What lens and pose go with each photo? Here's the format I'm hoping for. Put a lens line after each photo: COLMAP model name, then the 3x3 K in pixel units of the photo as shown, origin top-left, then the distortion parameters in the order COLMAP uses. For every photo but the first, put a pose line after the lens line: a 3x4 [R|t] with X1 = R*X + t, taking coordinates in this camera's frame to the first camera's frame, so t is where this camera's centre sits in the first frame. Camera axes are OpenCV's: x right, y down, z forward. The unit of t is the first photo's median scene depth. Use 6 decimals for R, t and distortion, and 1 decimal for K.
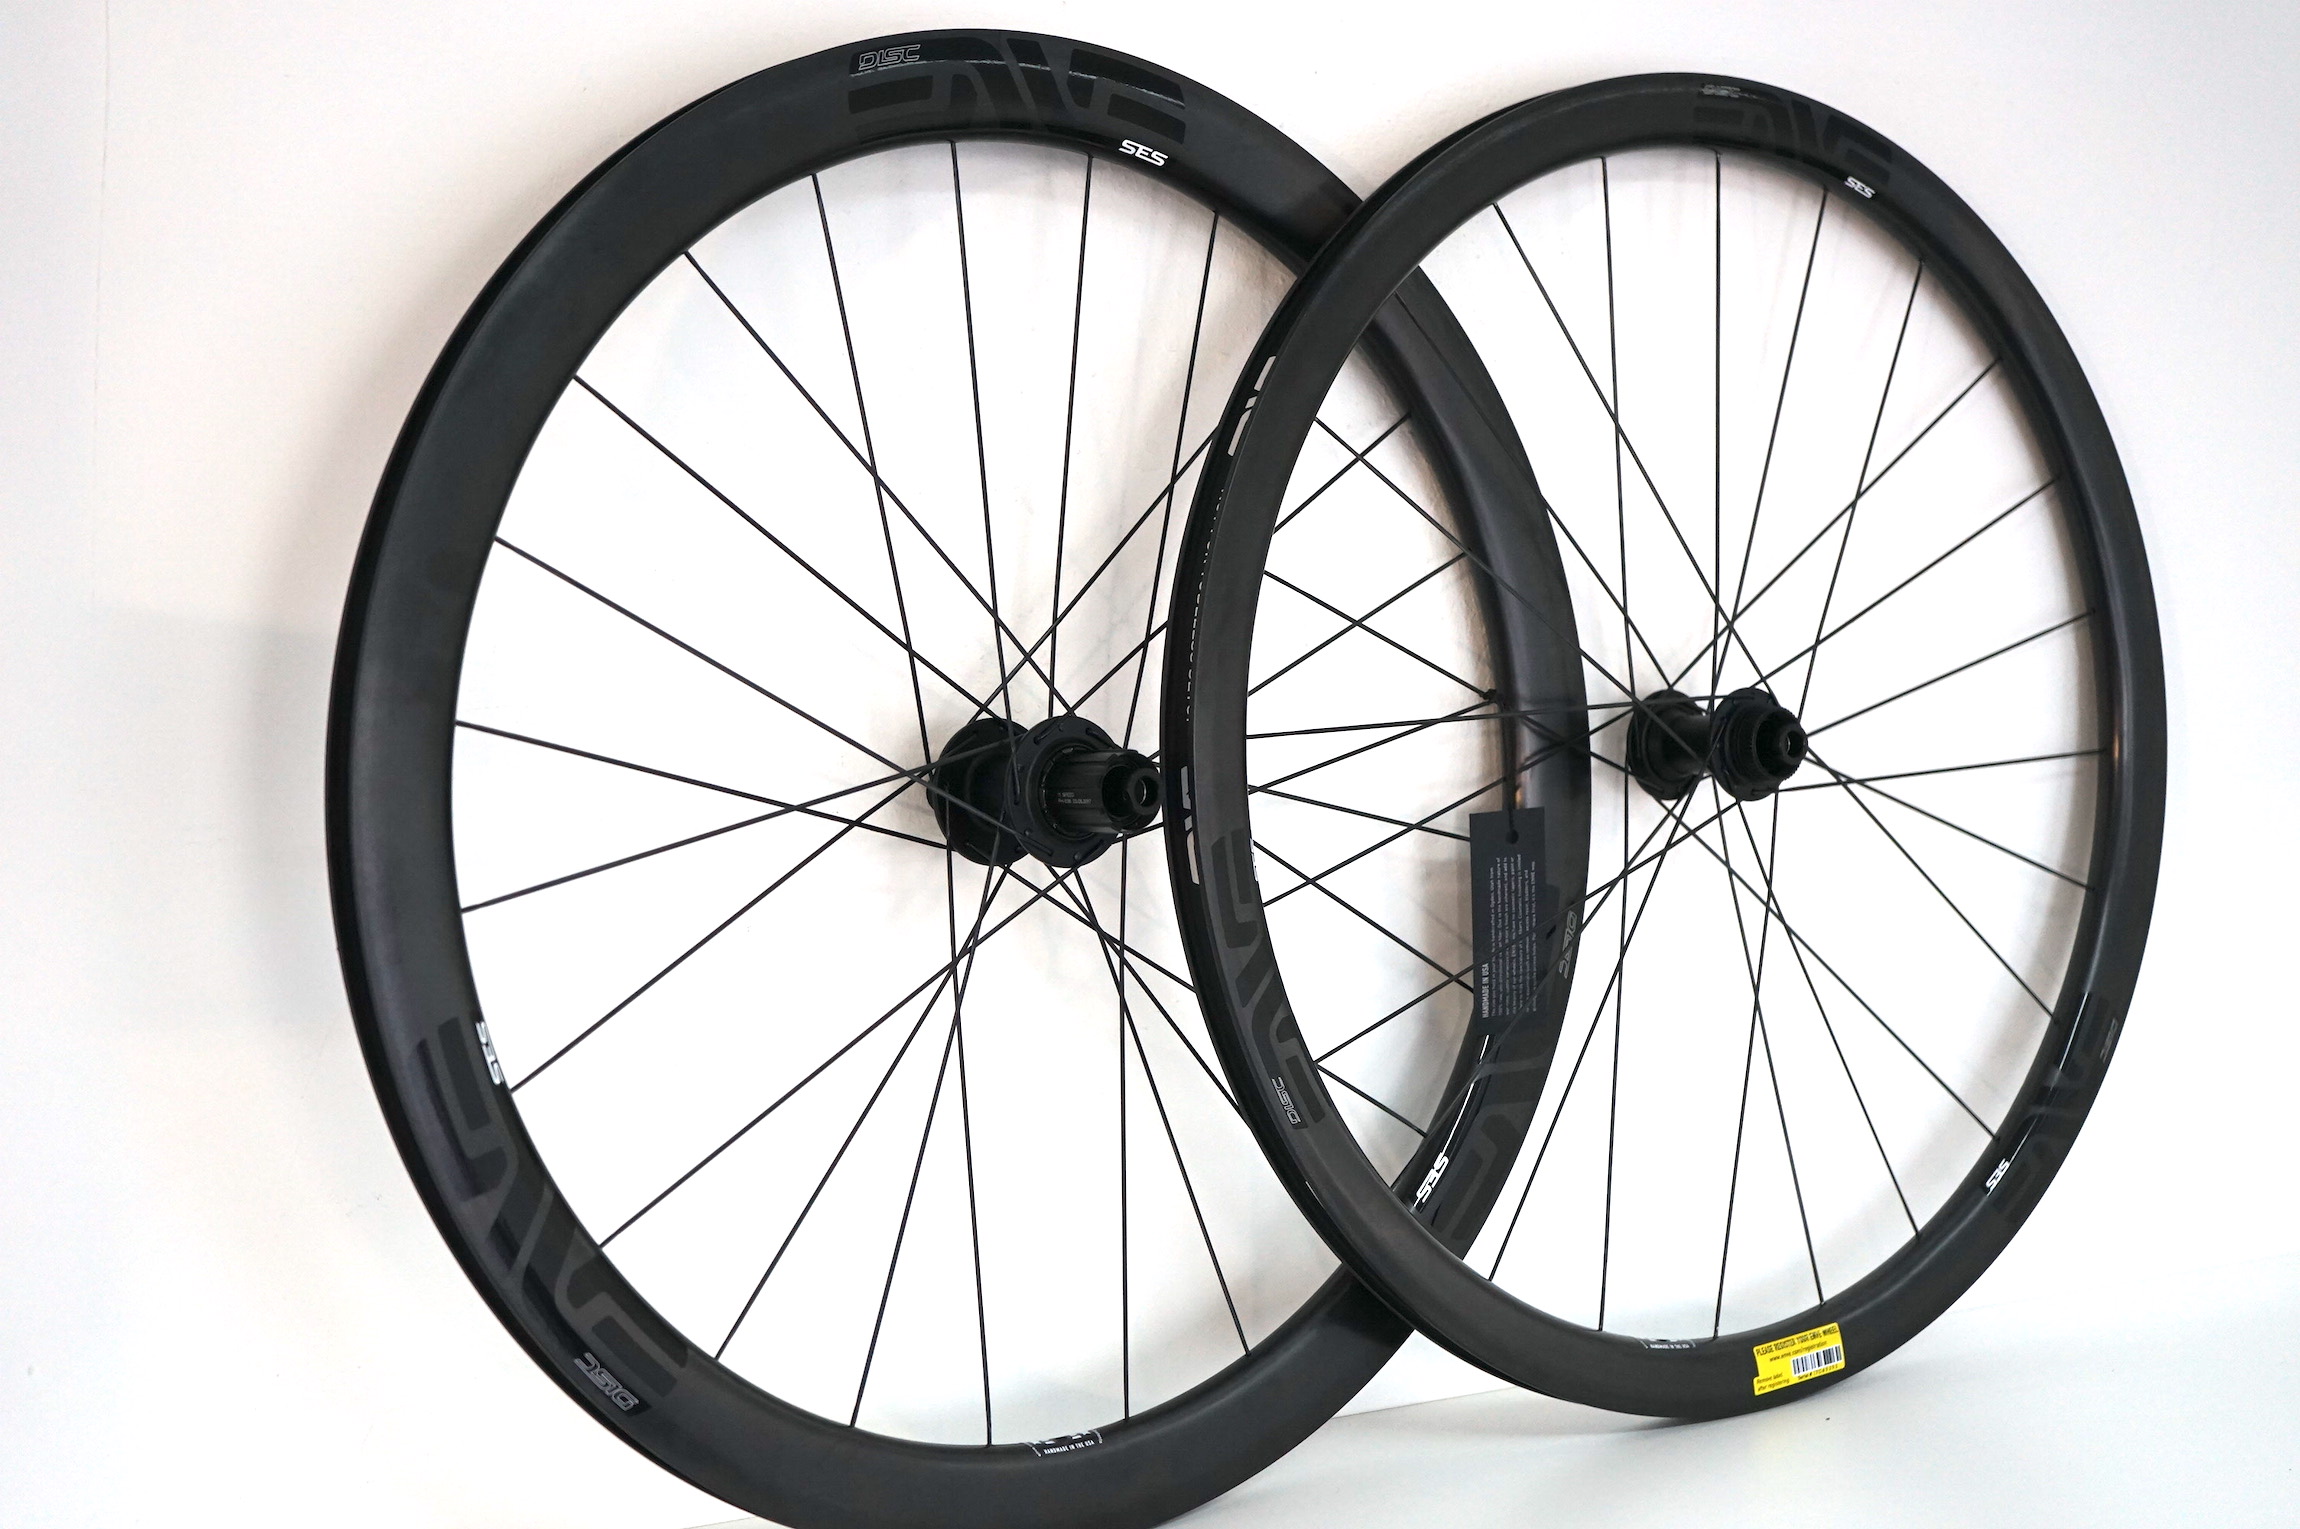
lens RADIAL K [[3319.7, 0, 1150.0], [0, 3319.7, 764.5], [0, 0, 1]] dist [-0.014893, -0.017690]
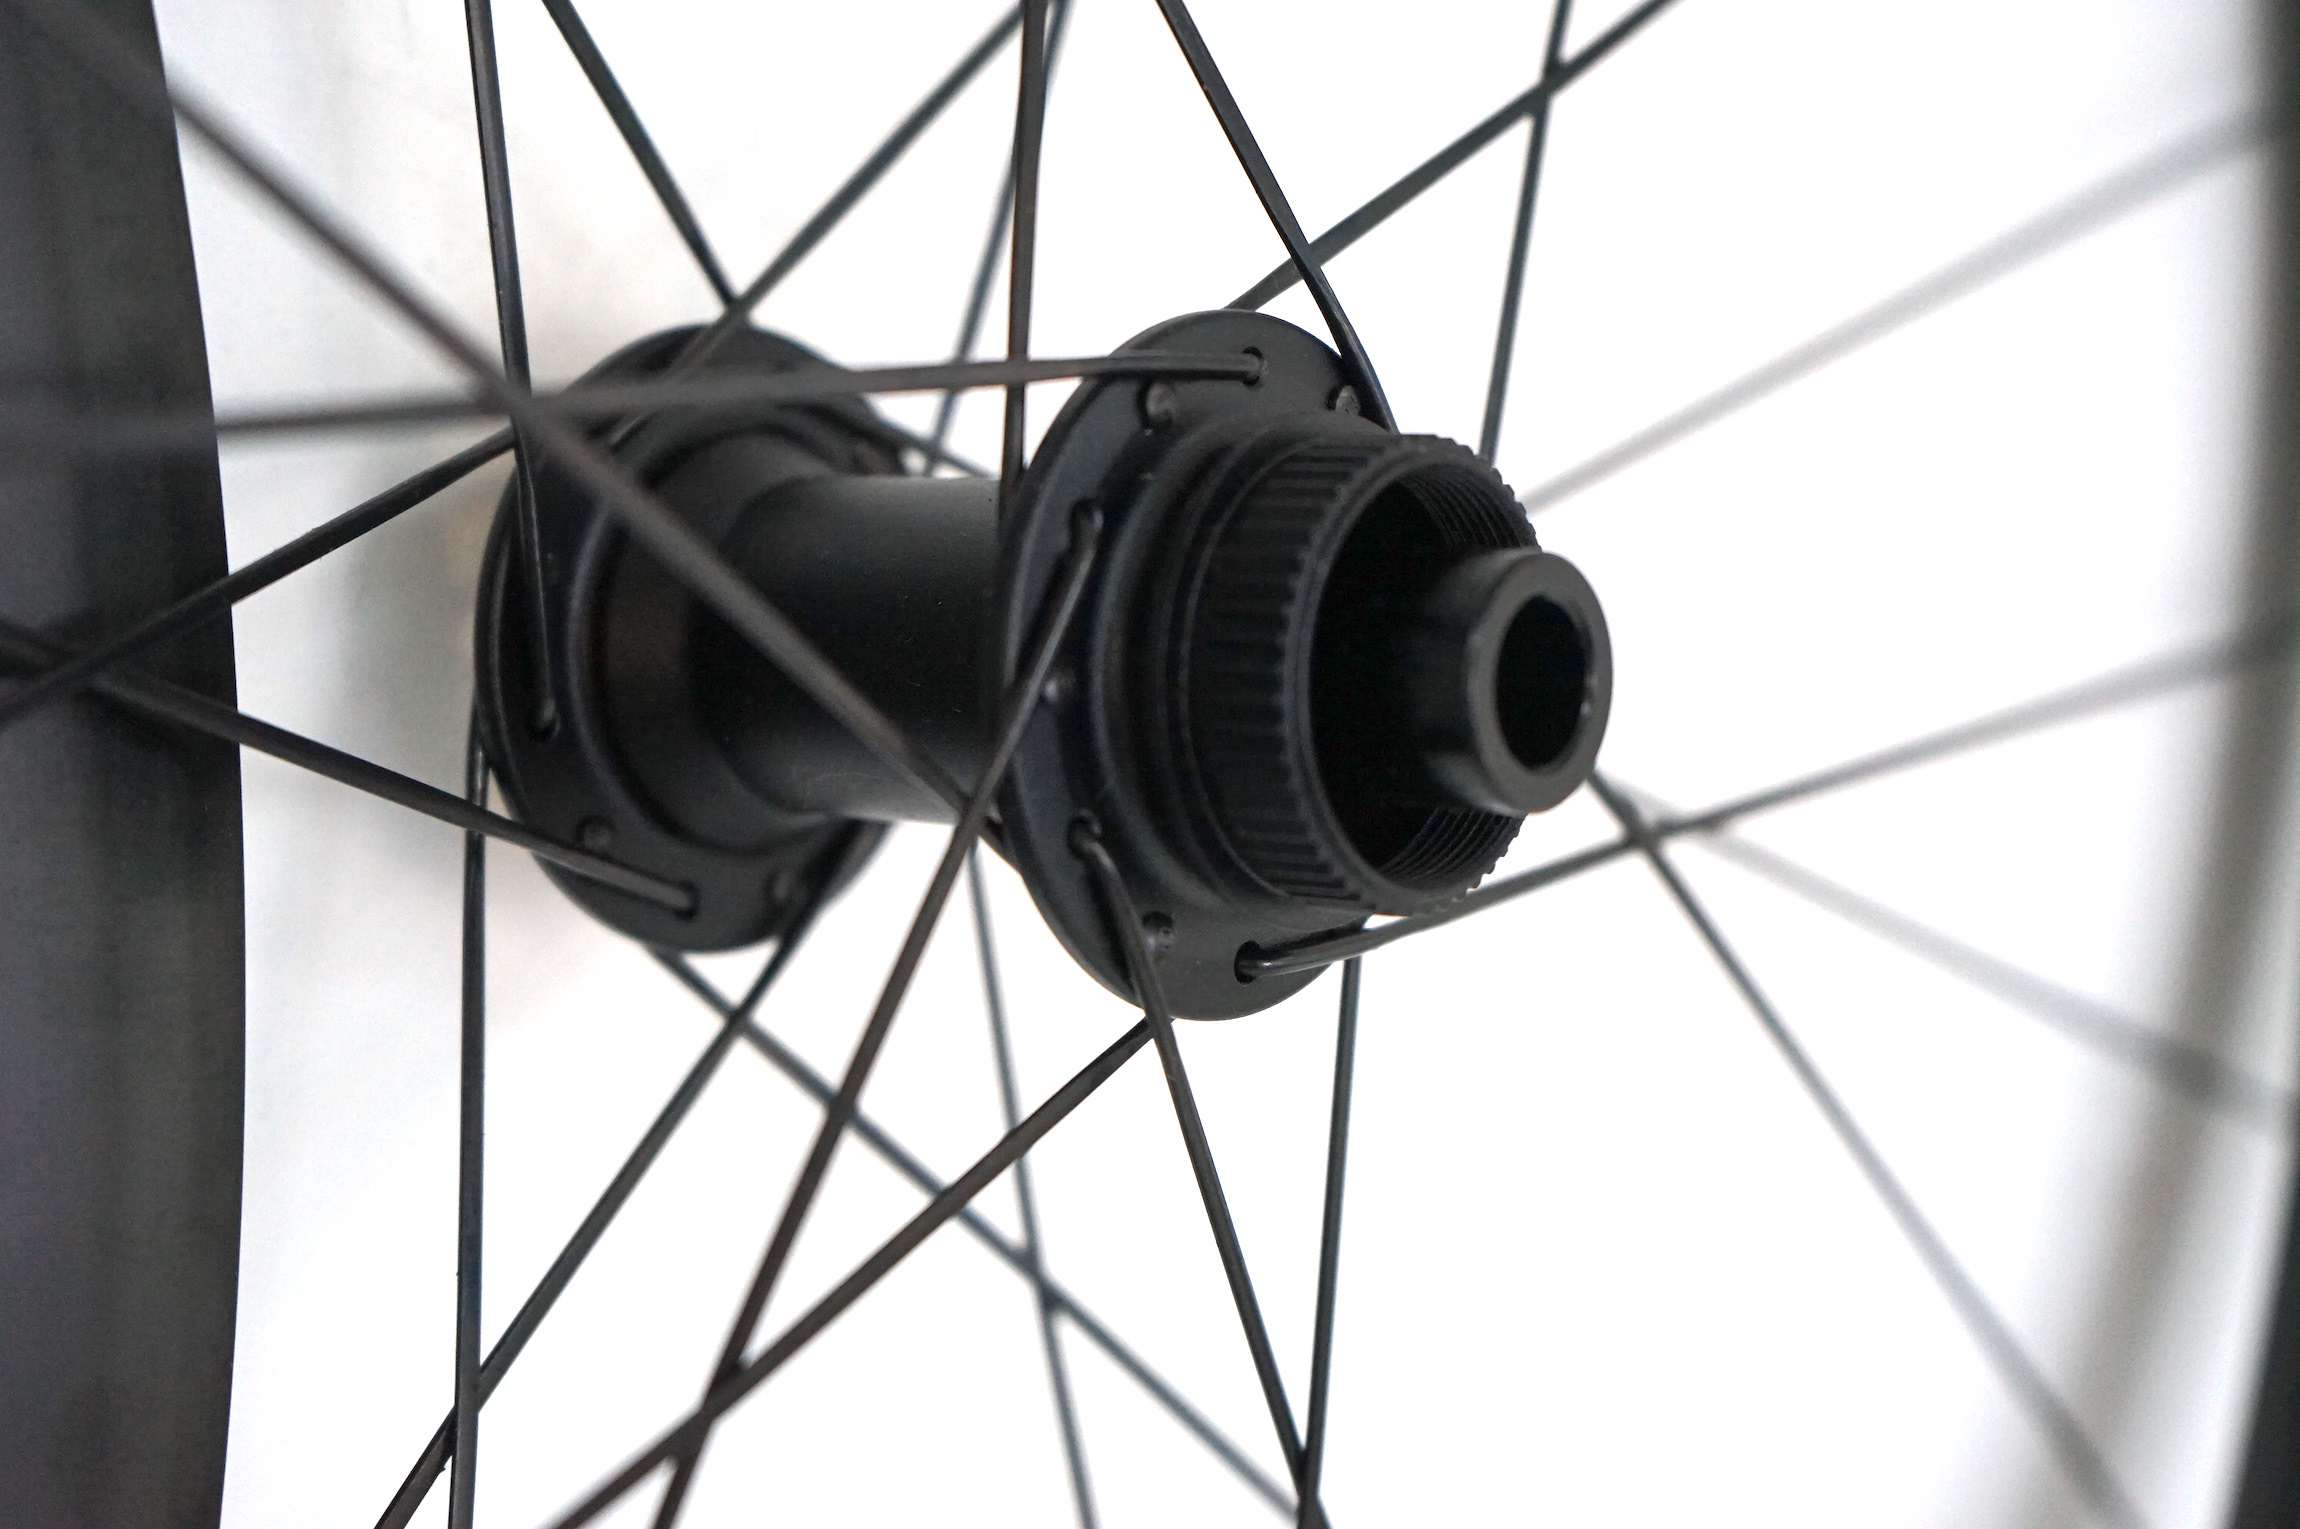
lens RADIAL K [[3669.7, 0, 1150.0], [0, 3669.7, 764.5], [0, 0, 1]] dist [-0.047636, -0.050787]
pose [[0.961089, -0.013943, 0.275887, 0.134305], [-0.008213, 0.996842, 0.078990, -0.016199], [-0.276117, -0.078183, 0.957939, 0.872294]]
